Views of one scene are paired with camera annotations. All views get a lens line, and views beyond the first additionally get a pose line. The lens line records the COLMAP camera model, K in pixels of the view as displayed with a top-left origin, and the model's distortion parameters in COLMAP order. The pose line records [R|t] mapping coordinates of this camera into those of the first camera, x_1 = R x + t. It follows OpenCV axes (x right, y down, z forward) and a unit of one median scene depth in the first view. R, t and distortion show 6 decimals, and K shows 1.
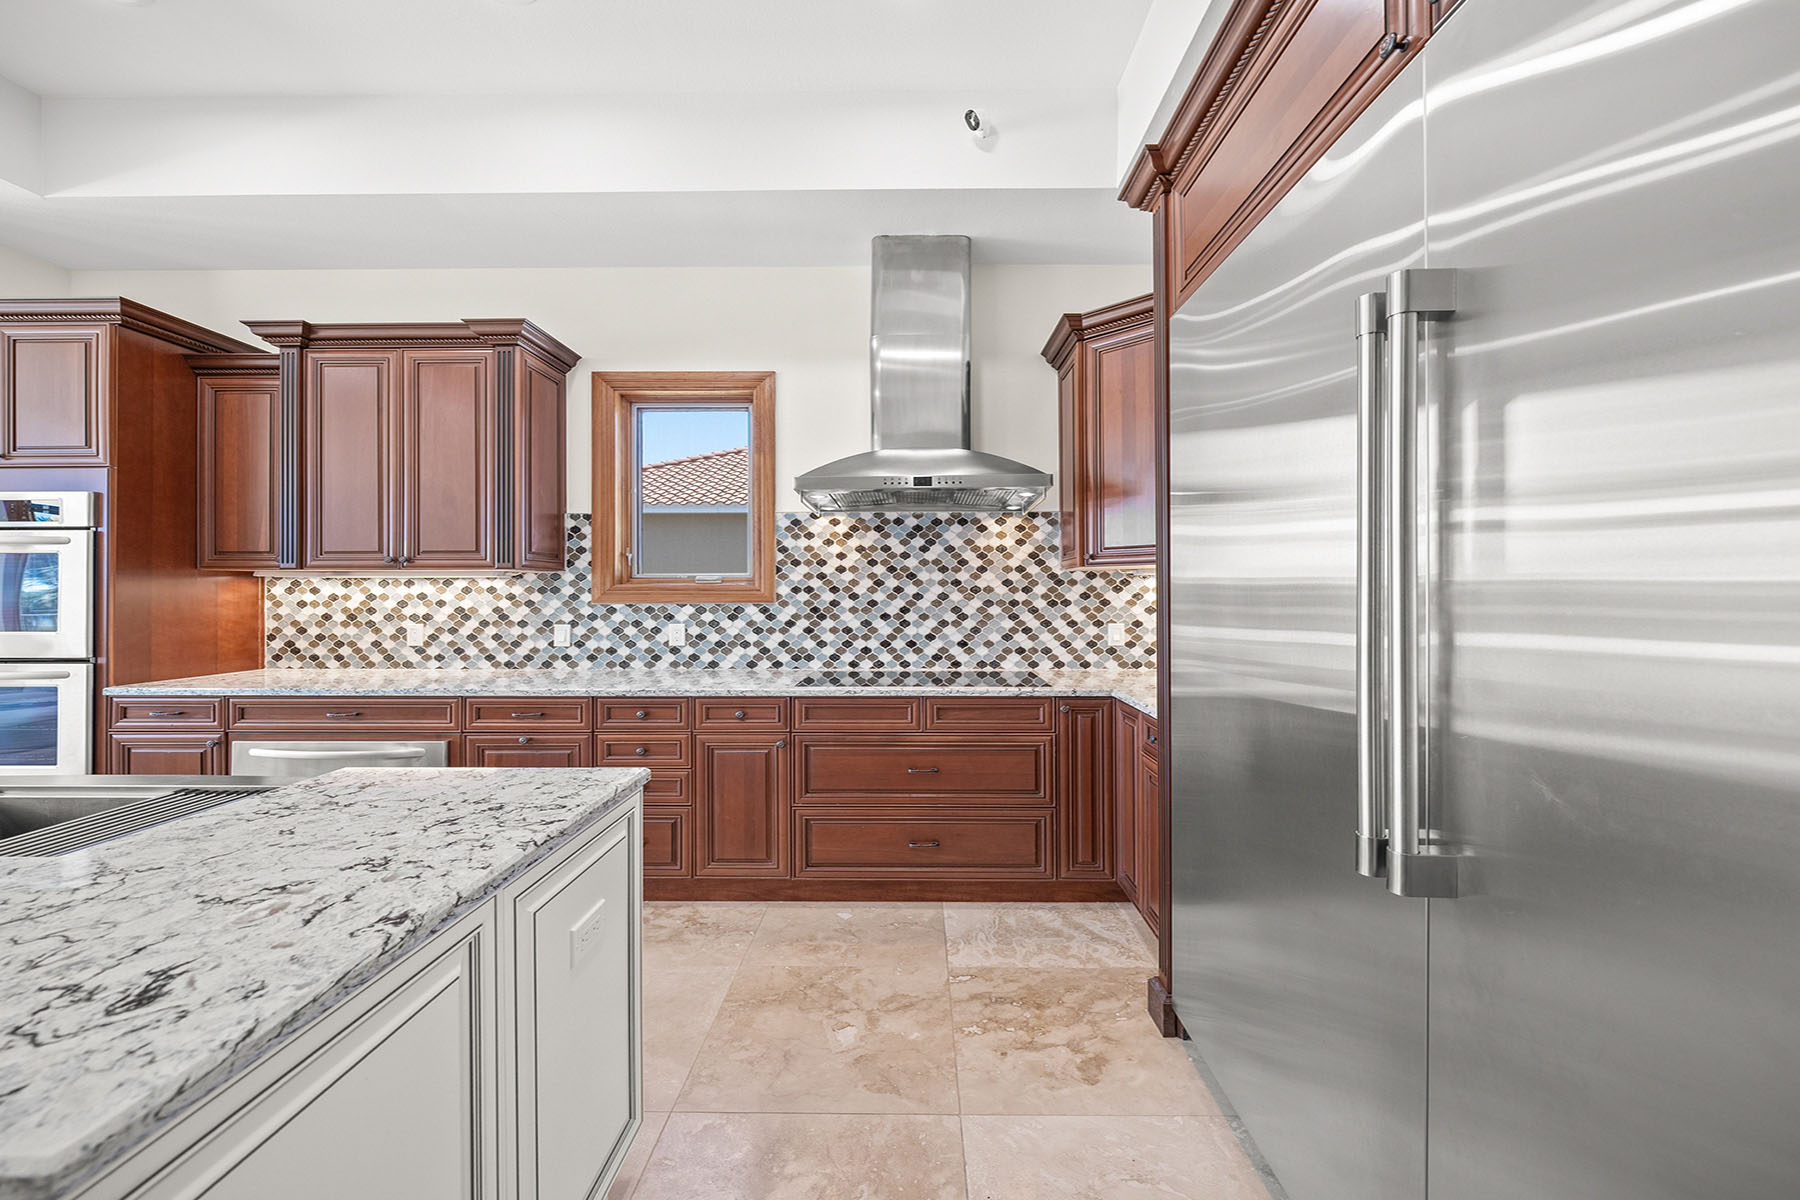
lens RADIAL K [[734.3, 0, 901.8], [0, 734.3, 589.2], [0, 0, 1]] dist [-0.006576, 0.000164]
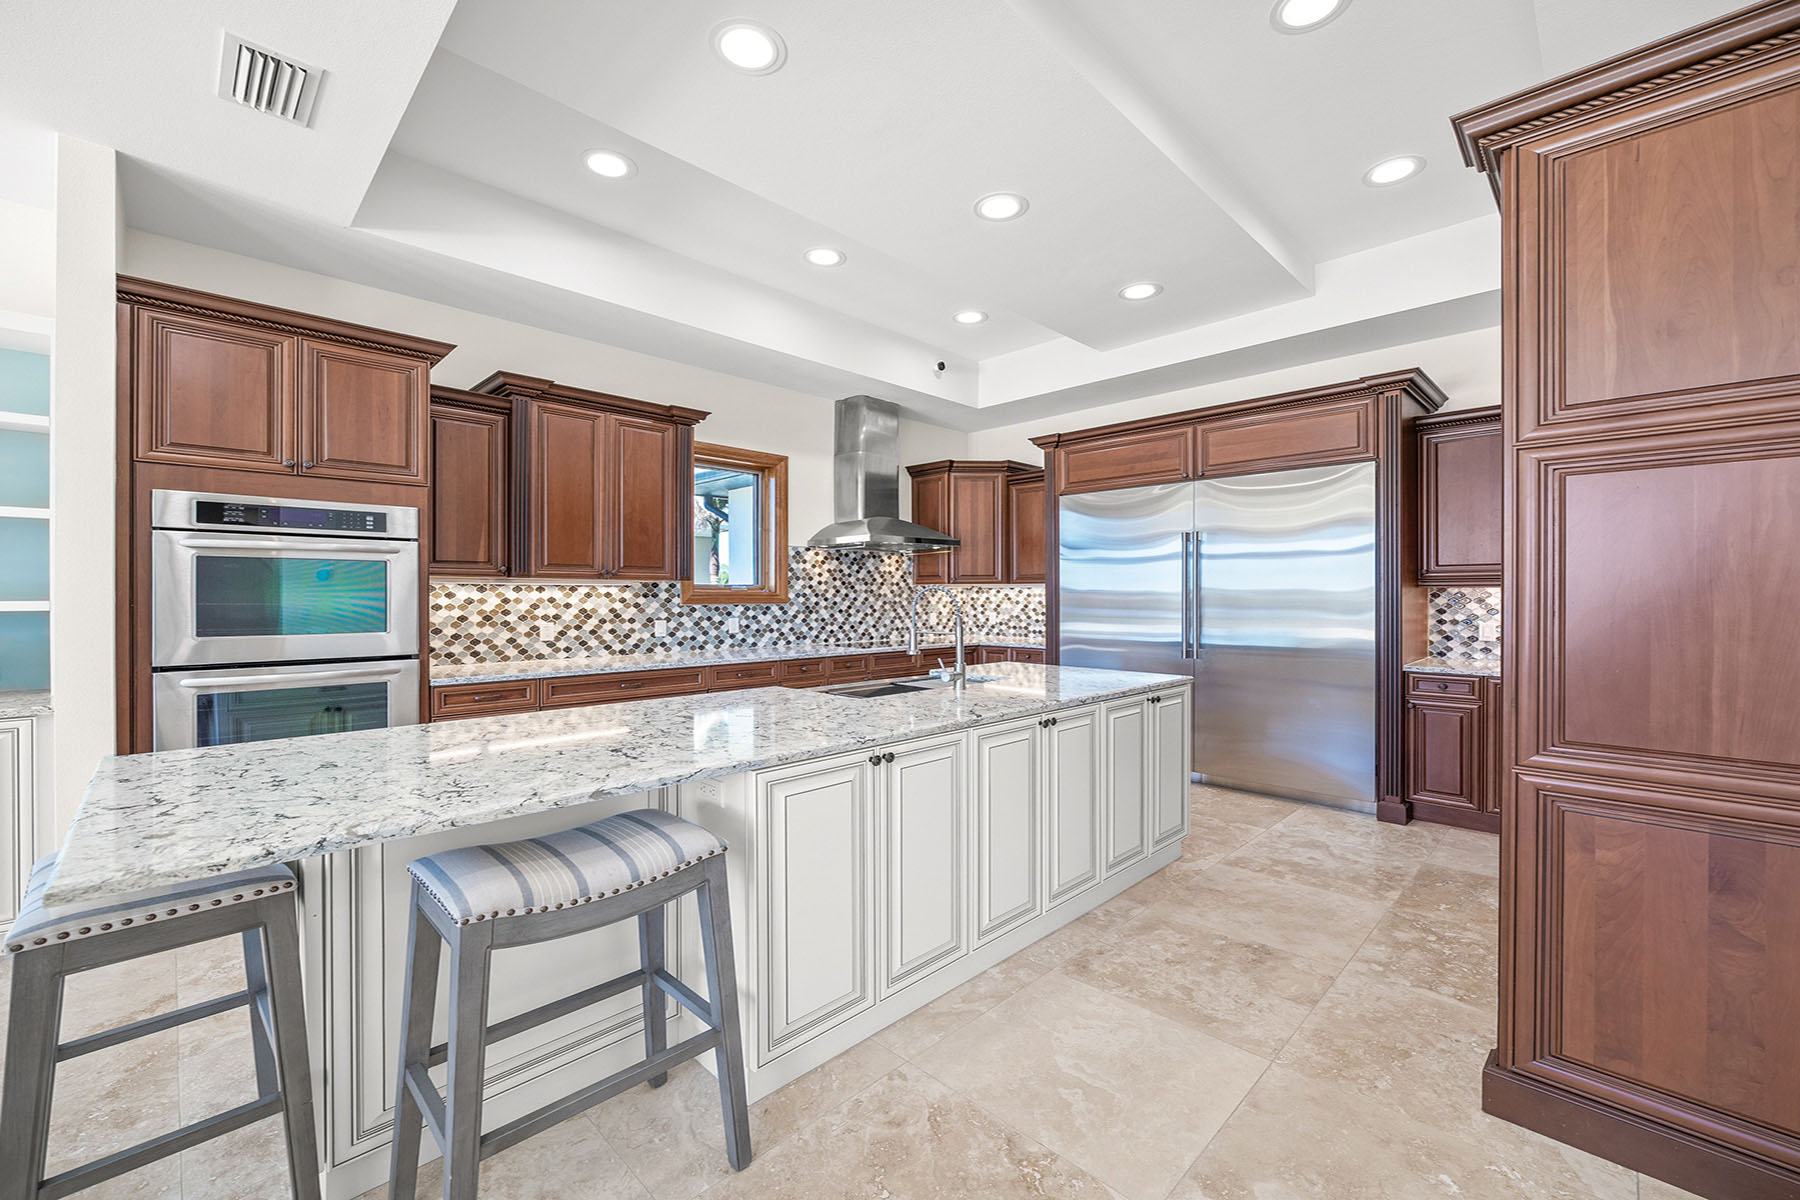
lens RADIAL K [[734.3, 0, 895.2], [0, 734.3, 595.4], [0, 0, 1]] dist [-0.006576, 0.000164]
pose [[0.700939, 0.001686, 0.713219, -1.132962], [-0.002002, 0.999998, -0.000397, 0.001365], [-0.713218, -0.001149, 0.700941, -0.269401]]
